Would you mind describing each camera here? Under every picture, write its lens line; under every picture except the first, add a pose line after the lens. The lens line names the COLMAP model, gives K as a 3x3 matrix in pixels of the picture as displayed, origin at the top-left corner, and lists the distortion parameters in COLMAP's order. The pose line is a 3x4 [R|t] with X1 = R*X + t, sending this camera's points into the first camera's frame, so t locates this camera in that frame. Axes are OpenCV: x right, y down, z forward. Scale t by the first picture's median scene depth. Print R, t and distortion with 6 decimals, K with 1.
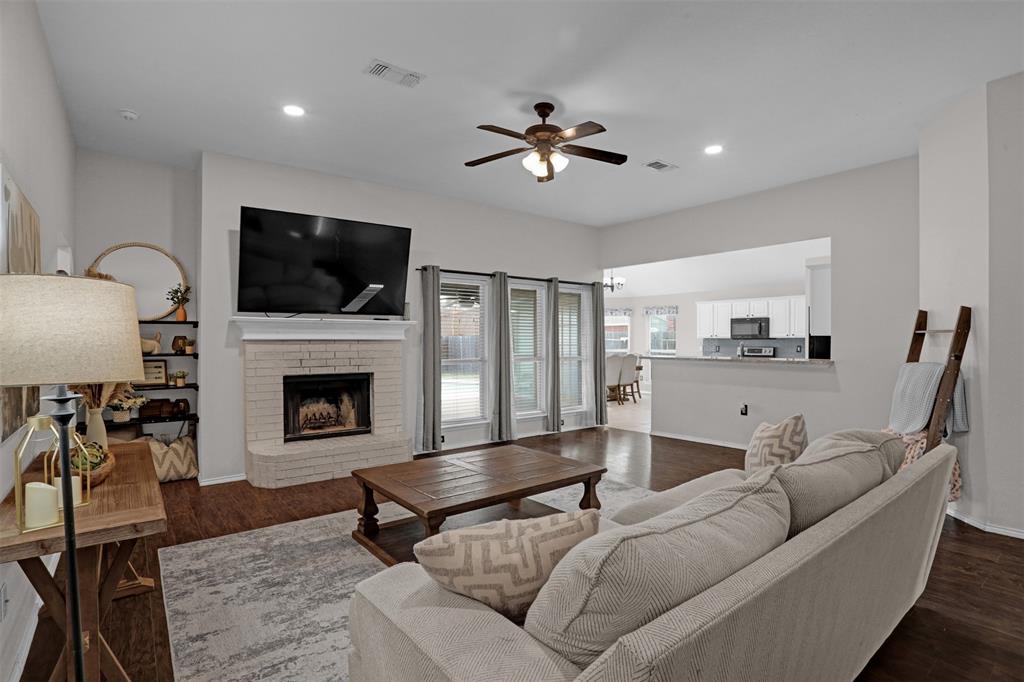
lens RADIAL K [[507.9, 0, 517.1], [0, 507.9, 348.2], [0, 0, 1]] dist [-0.065674, 0.019243]
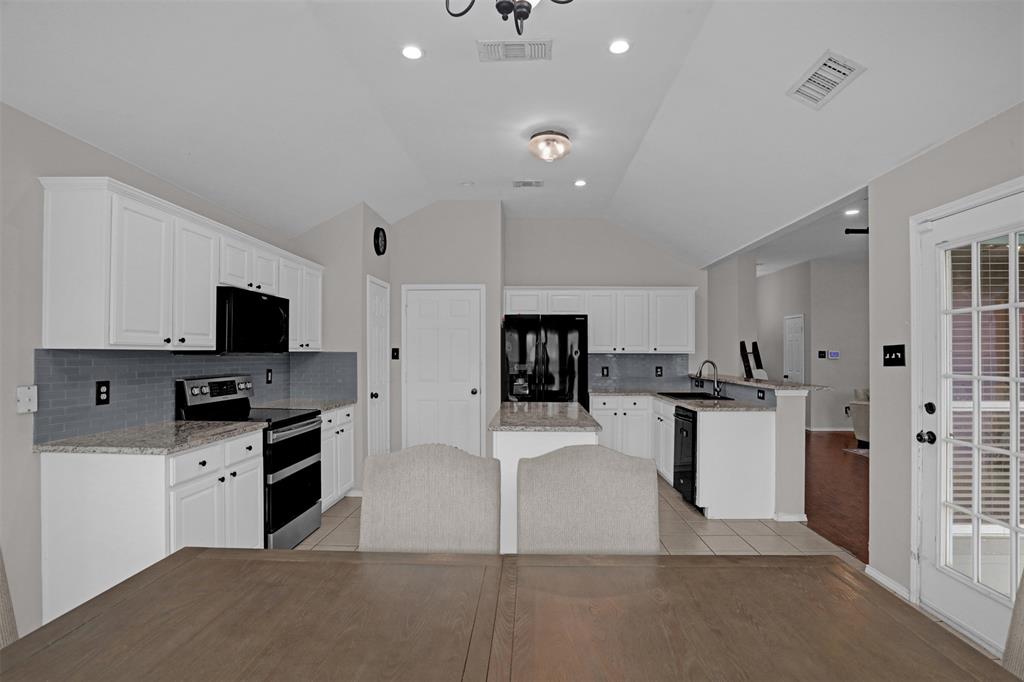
lens RADIAL K [[507.9, 0, 514.6], [0, 507.9, 341.6], [0, 0, 1]] dist [-0.065674, 0.019243]
pose [[-0.756789, 0.014166, 0.653506, 0.184348], [0.006673, 0.999880, -0.013947, -0.038251], [-0.653625, -0.006194, -0.756793, 2.101612]]
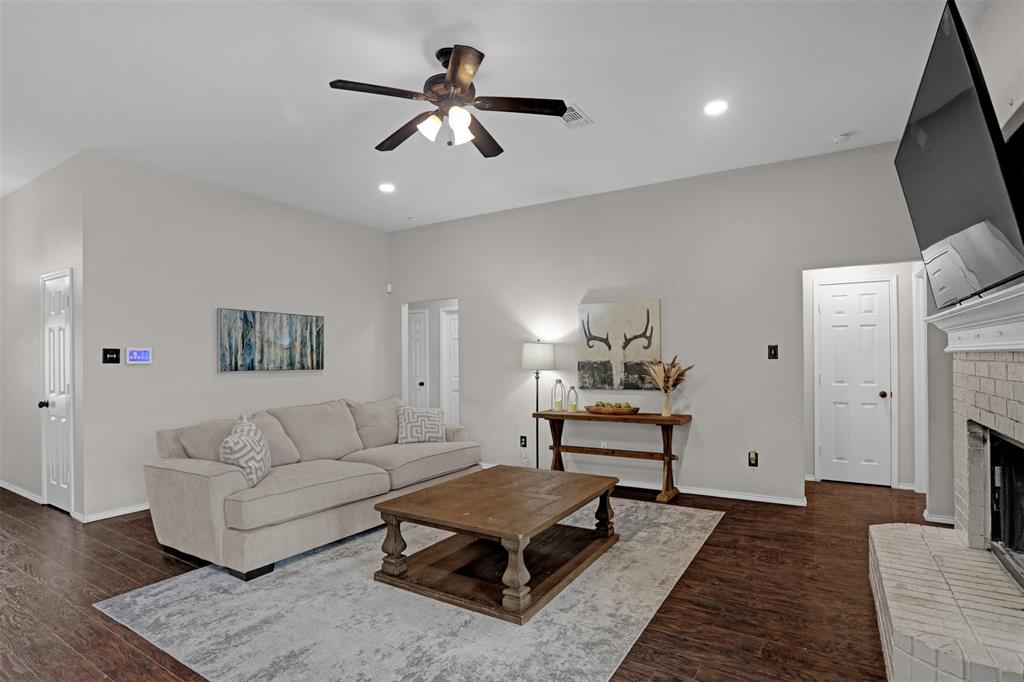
lens RADIAL K [[507.9, 0, 510.3], [0, 507.9, 355.2], [0, 0, 1]] dist [-0.065674, 0.019243]
pose [[-0.946098, 0.007394, -0.323797, 0.142599], [0.004536, 0.999944, 0.009579, -0.017826], [0.323850, 0.007593, -0.946078, 1.165461]]
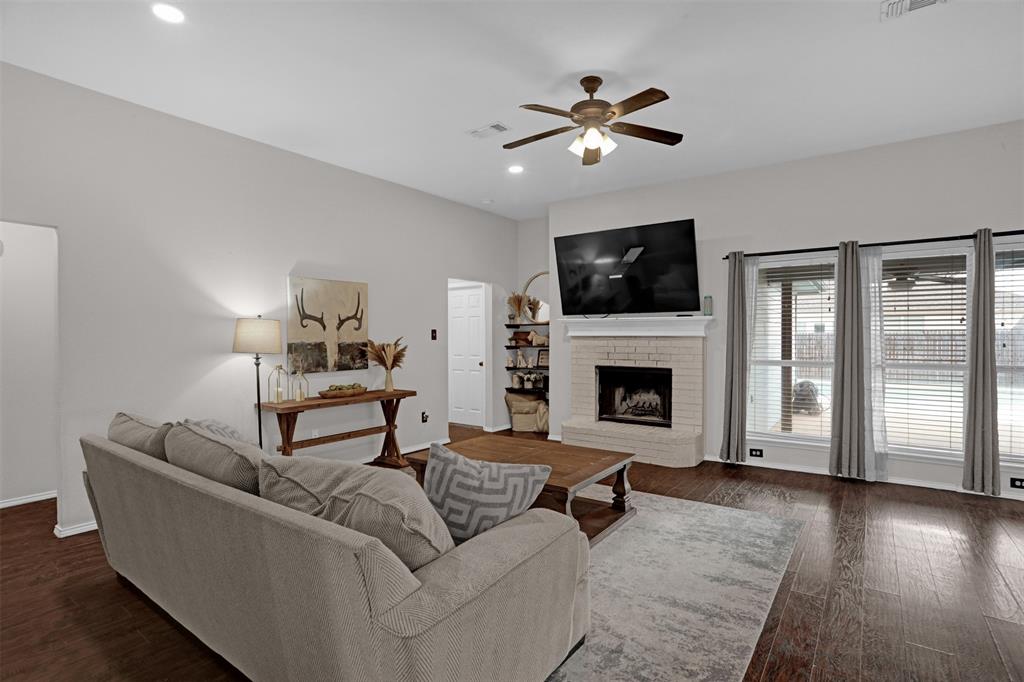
lens RADIAL K [[507.9, 0, 509.3], [0, 507.9, 338.3], [0, 0, 1]] dist [-0.065674, 0.019243]
pose [[0.247220, 0.004745, -0.968948, 0.599739], [-0.013448, 0.999909, 0.001465, -0.009397], [0.968866, 0.012668, 0.247261, 0.422539]]
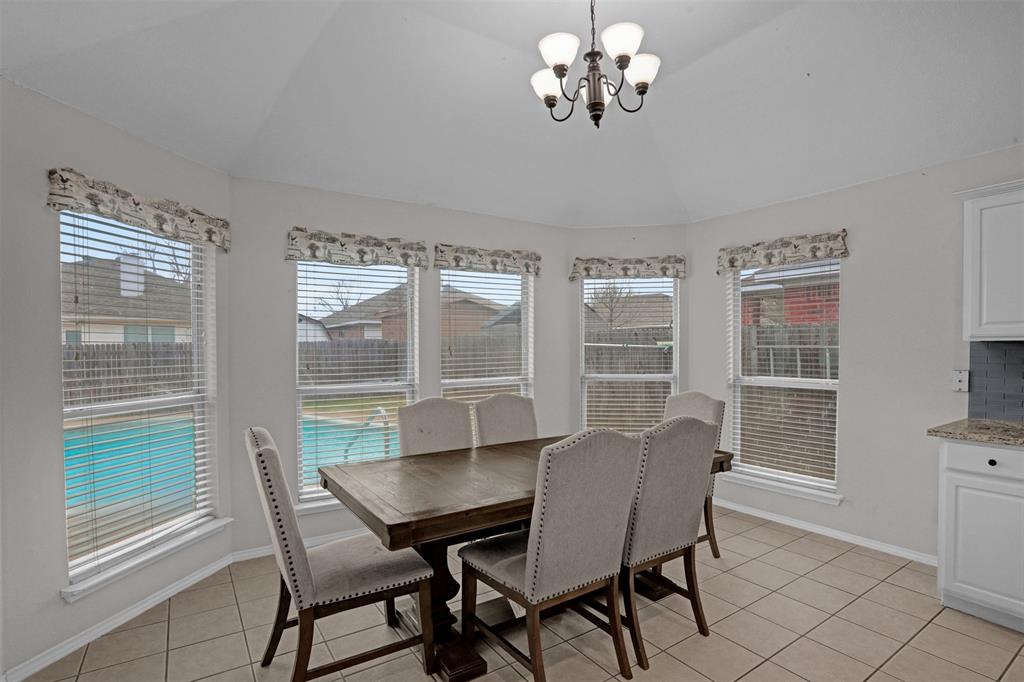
lens RADIAL K [[507.9, 0, 516.1], [0, 507.9, 349.9], [0, 0, 1]] dist [-0.065674, 0.019243]
pose [[0.996705, -0.001487, -0.081093, 0.326427], [0.000871, 0.999970, -0.007637, -0.028116], [0.081102, 0.007541, 0.996677, 1.499396]]
